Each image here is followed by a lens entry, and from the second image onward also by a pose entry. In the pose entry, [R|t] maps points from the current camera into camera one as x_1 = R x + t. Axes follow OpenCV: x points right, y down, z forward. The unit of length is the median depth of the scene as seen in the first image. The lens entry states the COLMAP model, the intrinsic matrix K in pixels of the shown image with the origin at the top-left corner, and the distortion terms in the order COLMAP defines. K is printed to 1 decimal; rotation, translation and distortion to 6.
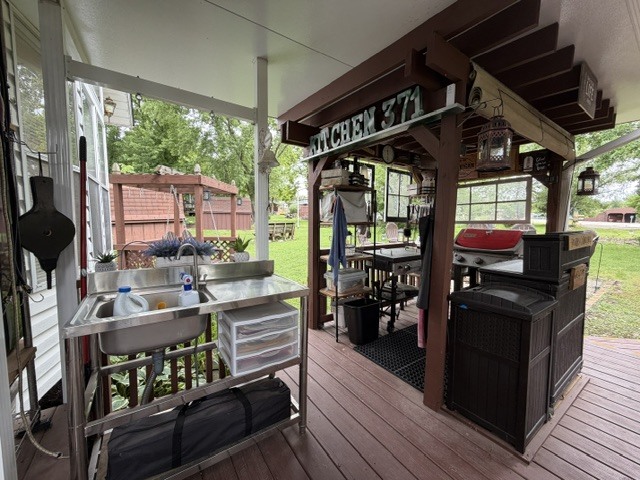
lens RADIAL K [[255.4, 0, 318.4], [0, 255.4, 239.1], [0, 0, 1]] dist [0.000640, -0.000314]
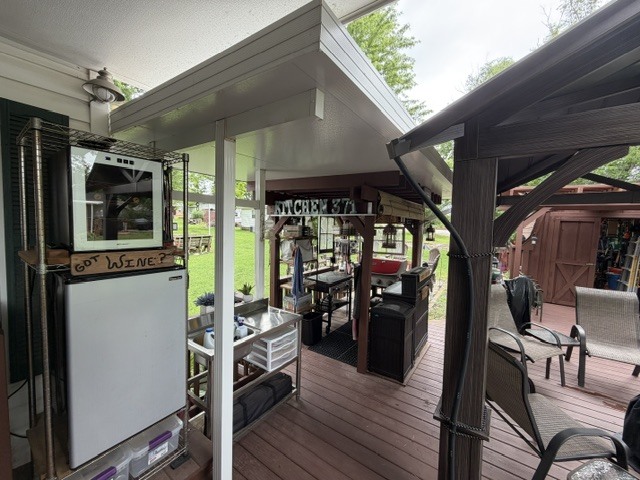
lens RADIAL K [[255.4, 0, 318.4], [0, 255.4, 239.1], [0, 0, 1]] dist [0.000640, -0.000314]
pose [[0.933252, -0.006004, 0.359172, -0.362536], [0.010610, 0.999885, -0.010853, -0.202080], [-0.359066, 0.013940, 0.933208, -0.442079]]
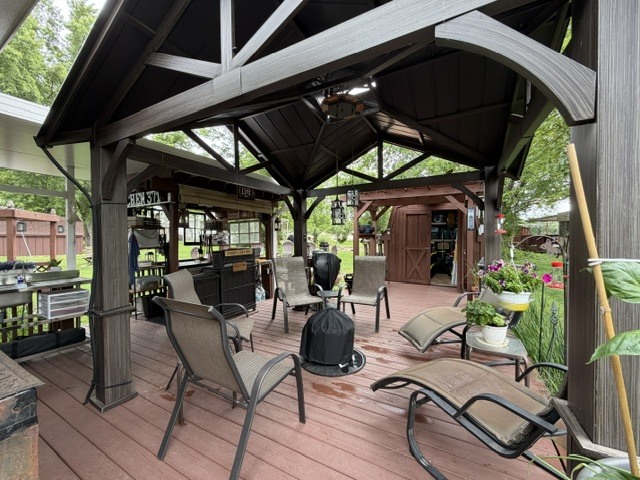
lens RADIAL K [[255.4, 0, 318.4], [0, 255.4, 239.1], [0, 0, 1]] dist [0.000640, -0.000314]
pose [[0.888725, -0.020034, 0.458003, 0.436719], [0.051788, 0.997037, -0.056877, 0.043498], [-0.455506, 0.074267, 0.887129, -1.218859]]
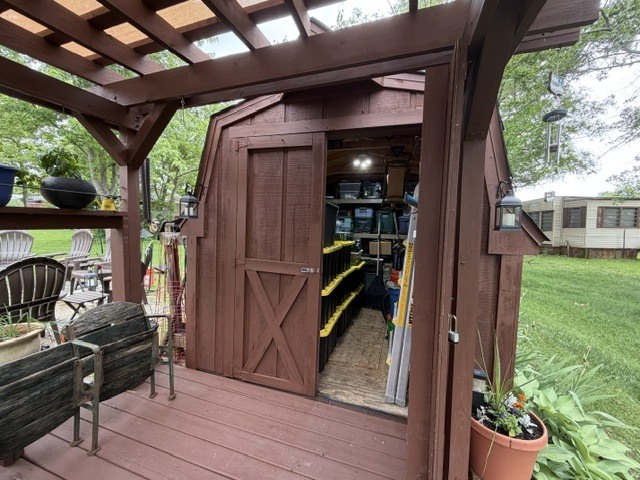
lens RADIAL K [[255.4, 0, 318.4], [0, 255.4, 239.1], [0, 0, 1]] dist [0.000640, -0.000314]
pose [[0.800972, -0.031764, 0.597859, 2.544348], [0.040842, 0.999164, -0.001633, -0.056135], [-0.597308, 0.025726, 0.801600, 0.228709]]
